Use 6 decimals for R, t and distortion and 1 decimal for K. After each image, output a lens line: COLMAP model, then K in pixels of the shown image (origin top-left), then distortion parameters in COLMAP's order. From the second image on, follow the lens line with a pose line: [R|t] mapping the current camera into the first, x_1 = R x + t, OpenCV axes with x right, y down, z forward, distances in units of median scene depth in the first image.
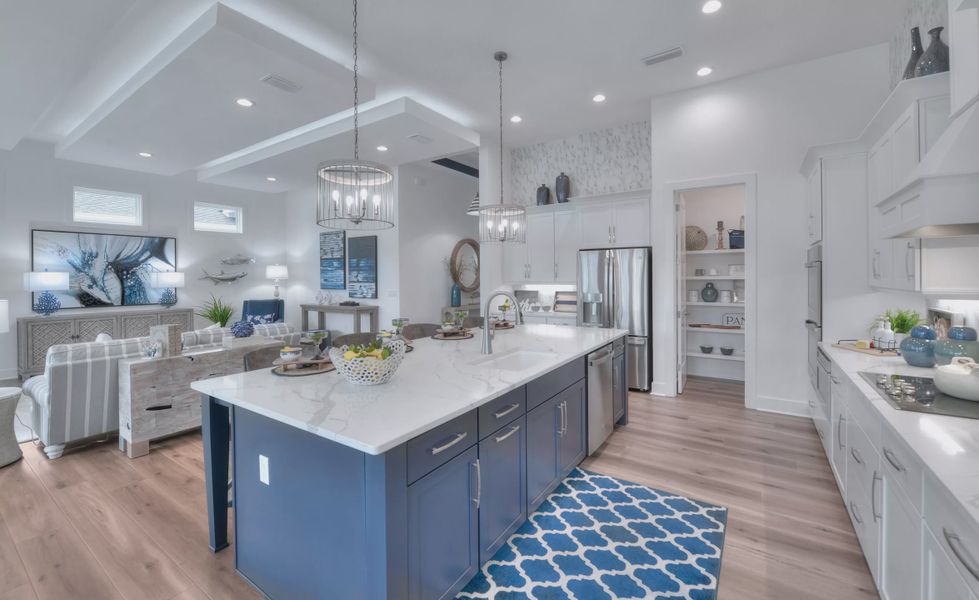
lens RADIAL K [[401.4, 0, 489.0], [0, 401.4, 275.0], [0, 0, 1]] dist [-0.002949, -0.000882]
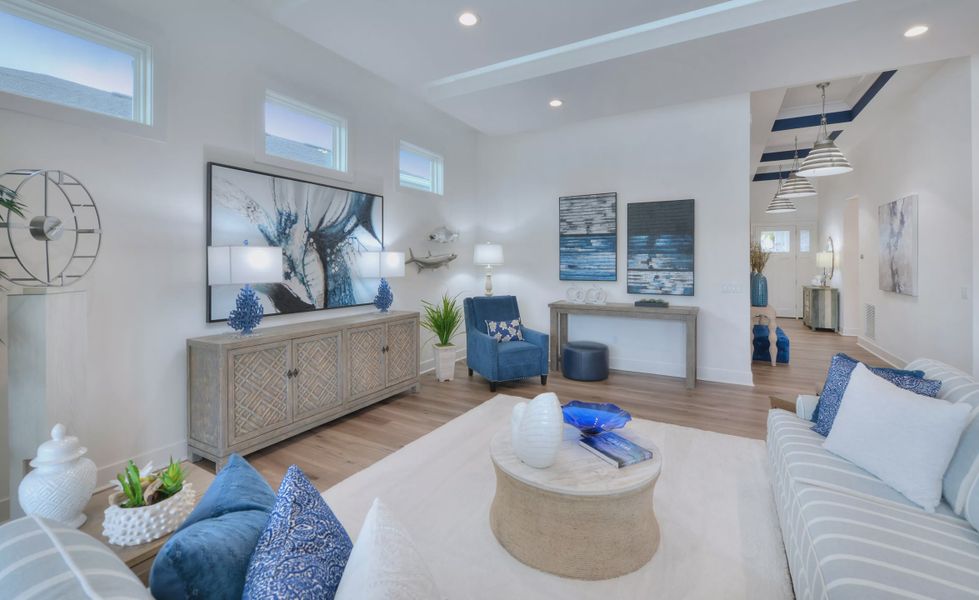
lens RADIAL K [[414.0, 0, 499.5], [0, 414.0, 259.7], [0, 0, 1]] dist [-0.000541, -0.000121]
pose [[0.996289, 0.009317, 0.085565, -0.888554], [-0.008653, 0.999930, -0.008129, 0.011105], [-0.085635, 0.007359, 0.996299, 0.483939]]
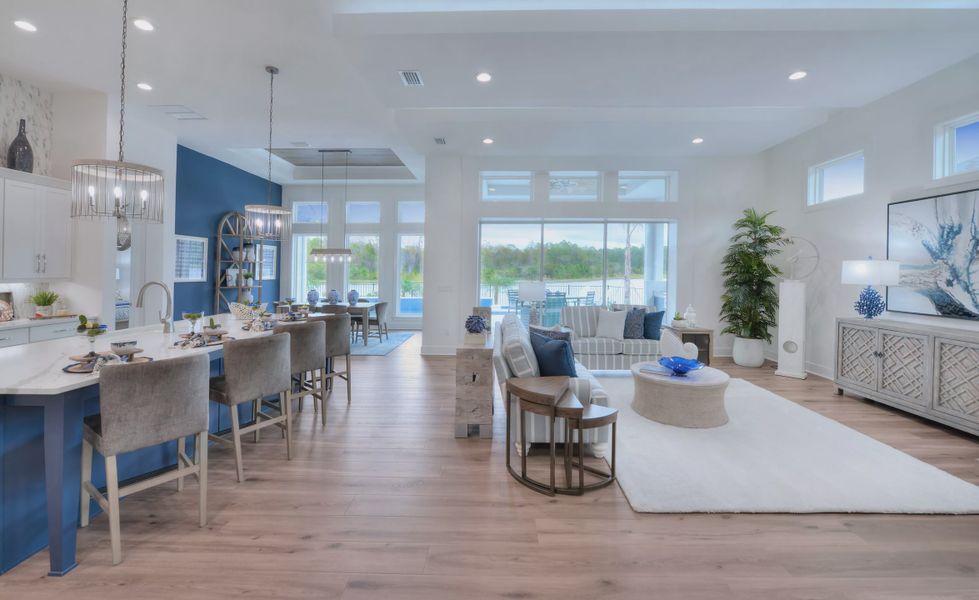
lens RADIAL K [[401.7, 0, 496.7], [0, 401.7, 277.4], [0, 0, 1]] dist [-0.002946, -0.000587]
pose [[-0.836246, 0.016963, -0.548092, -0.121557], [0.006128, 0.999748, 0.021592, 0.004585], [0.548320, 0.014698, -0.836139, 1.323496]]
